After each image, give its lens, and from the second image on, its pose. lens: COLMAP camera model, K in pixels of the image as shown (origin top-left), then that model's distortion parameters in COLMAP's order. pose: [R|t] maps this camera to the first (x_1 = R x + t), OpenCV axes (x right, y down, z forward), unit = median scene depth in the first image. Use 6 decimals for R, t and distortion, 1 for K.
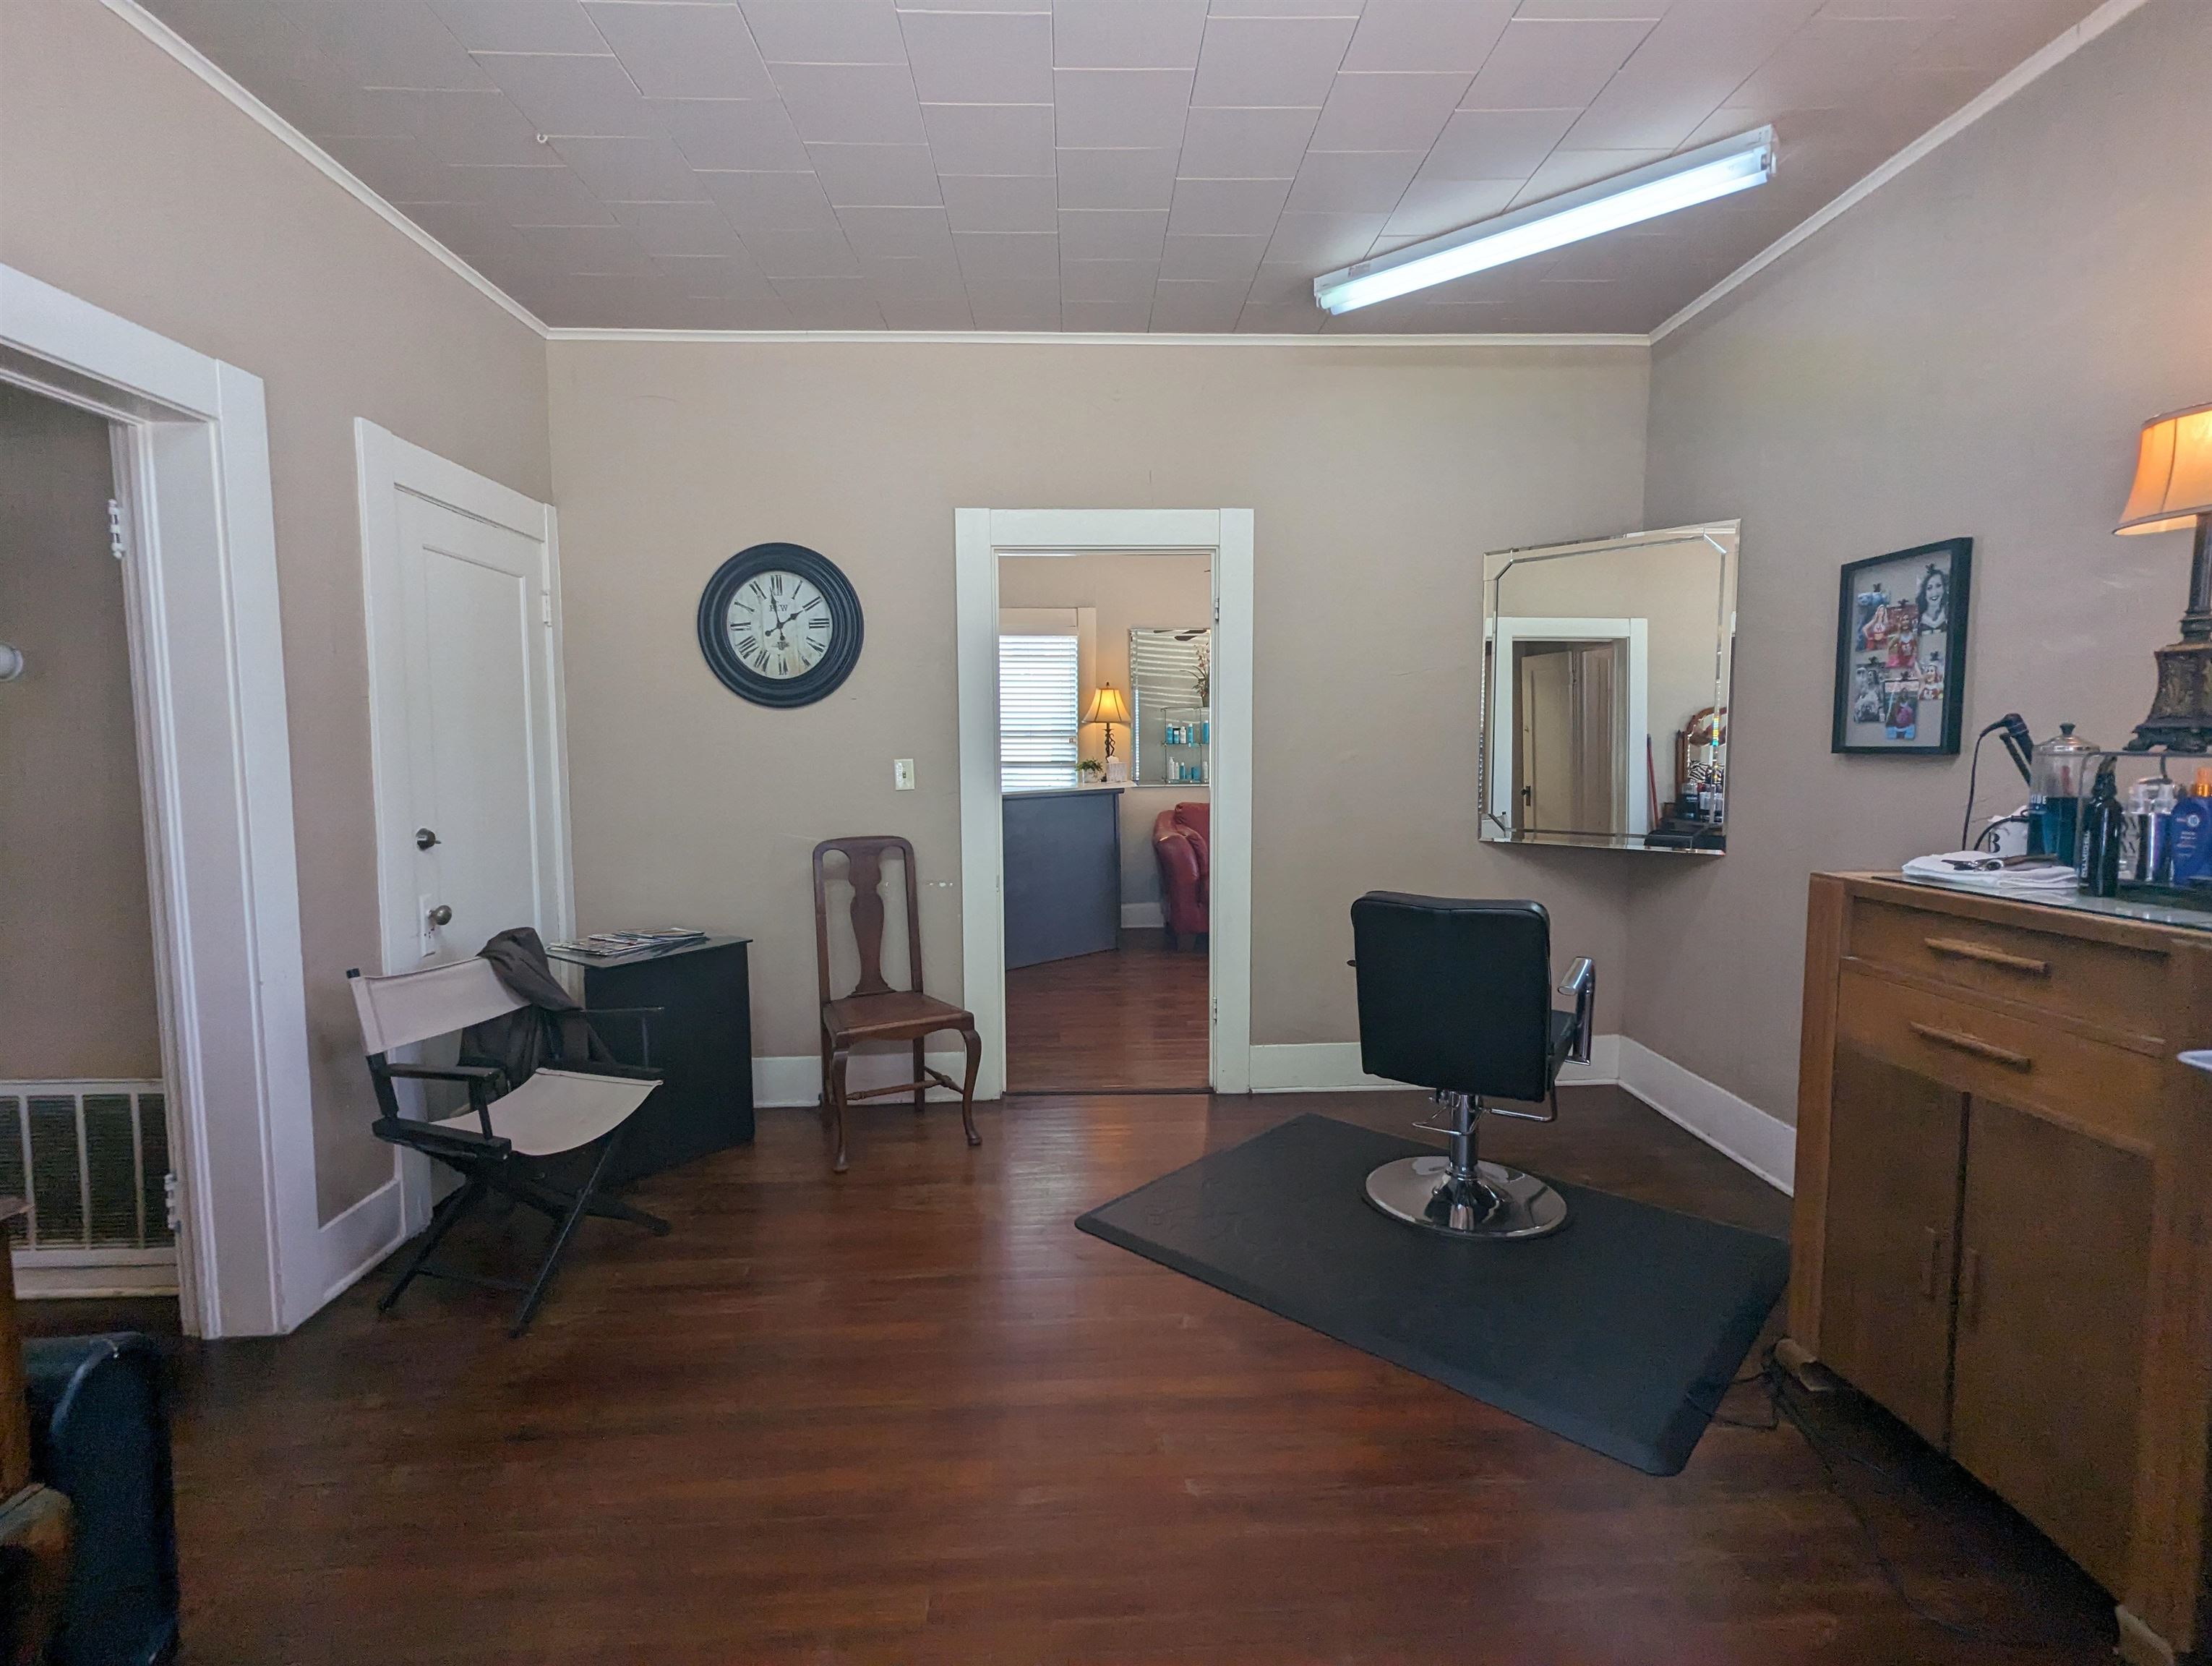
lens RADIAL K [[1063.5, 0, 1106.0], [0, 1063.5, 833.0], [0, 0, 1]] dist [0.002525, 0.000136]
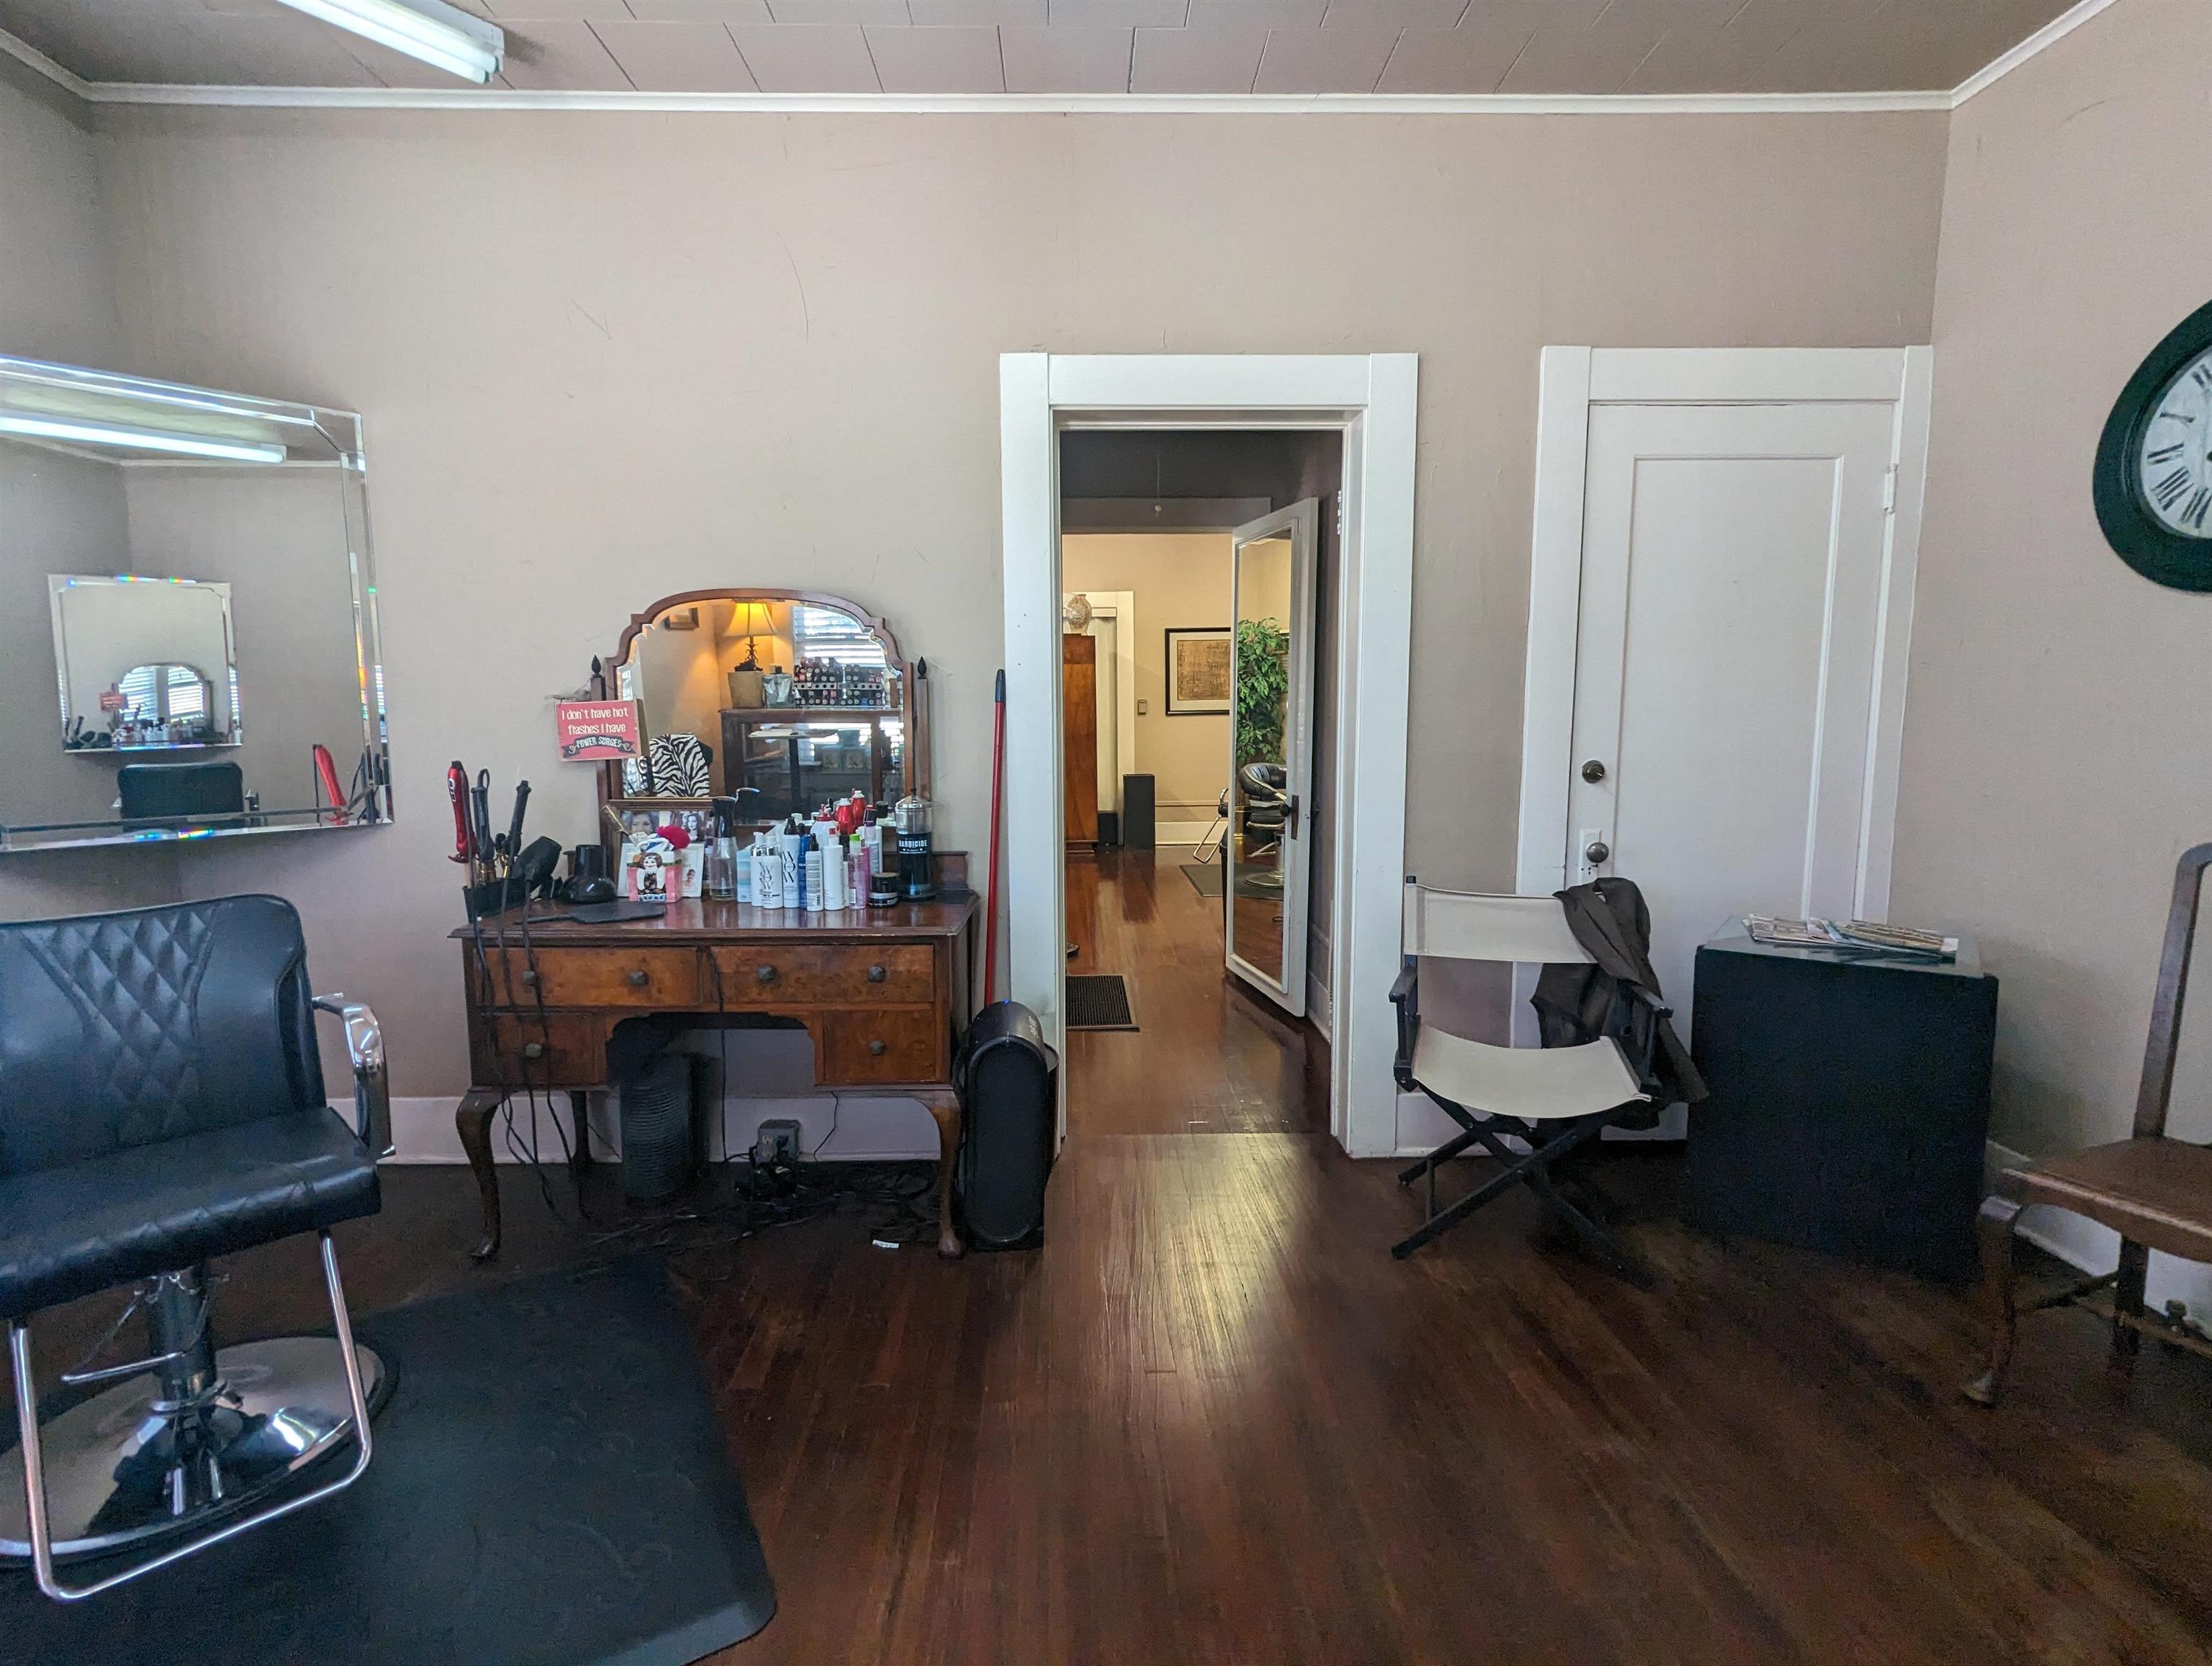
lens RADIAL K [[1063.5, 0, 1106.0], [0, 1063.5, 833.0], [0, 0, 1]] dist [0.002525, 0.000136]
pose [[-0.013010, 0.128153, -0.991669, 0.281555], [-0.072683, 0.989008, 0.128762, -0.026597], [0.997270, 0.073753, -0.003552, 0.482740]]
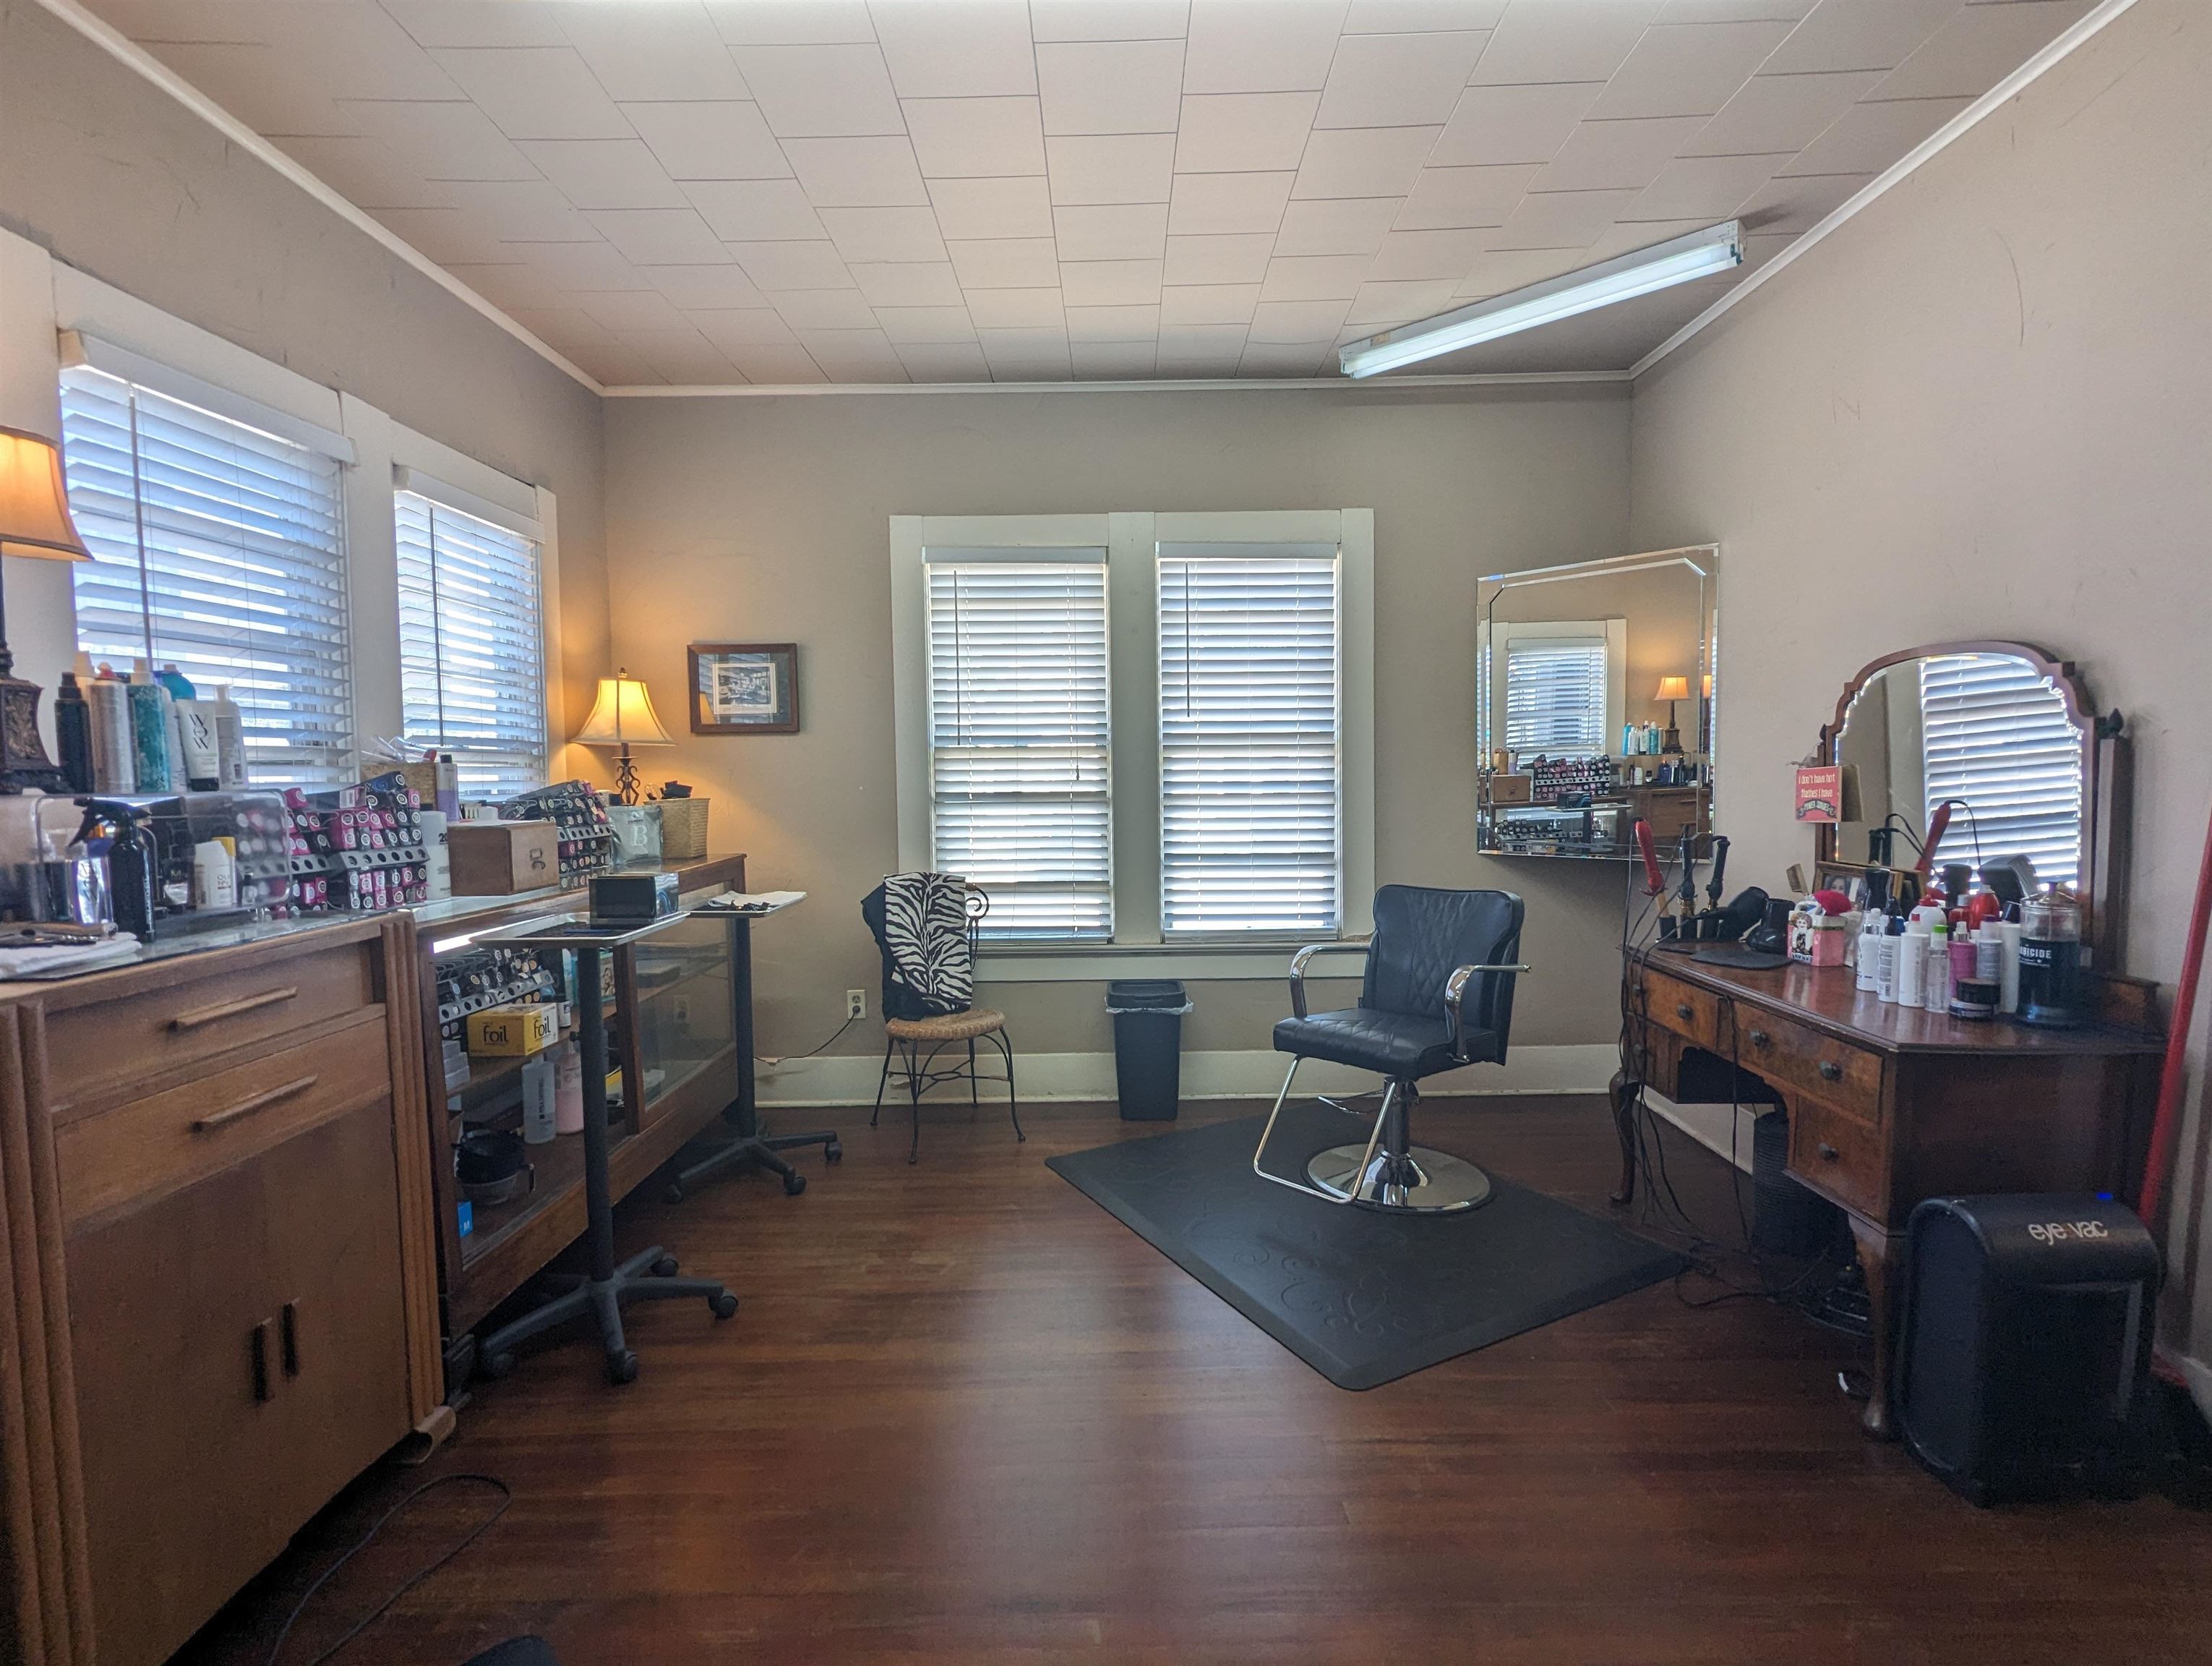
lens RADIAL K [[1063.5, 0, 1106.0], [0, 1063.5, 833.0], [0, 0, 1]] dist [0.002525, 0.000136]
pose [[-0.998673, 0.021378, 0.046846, 0.013861], [0.027715, 0.989888, 0.139114, -0.074207], [-0.043398, 0.140228, -0.989168, 0.948182]]
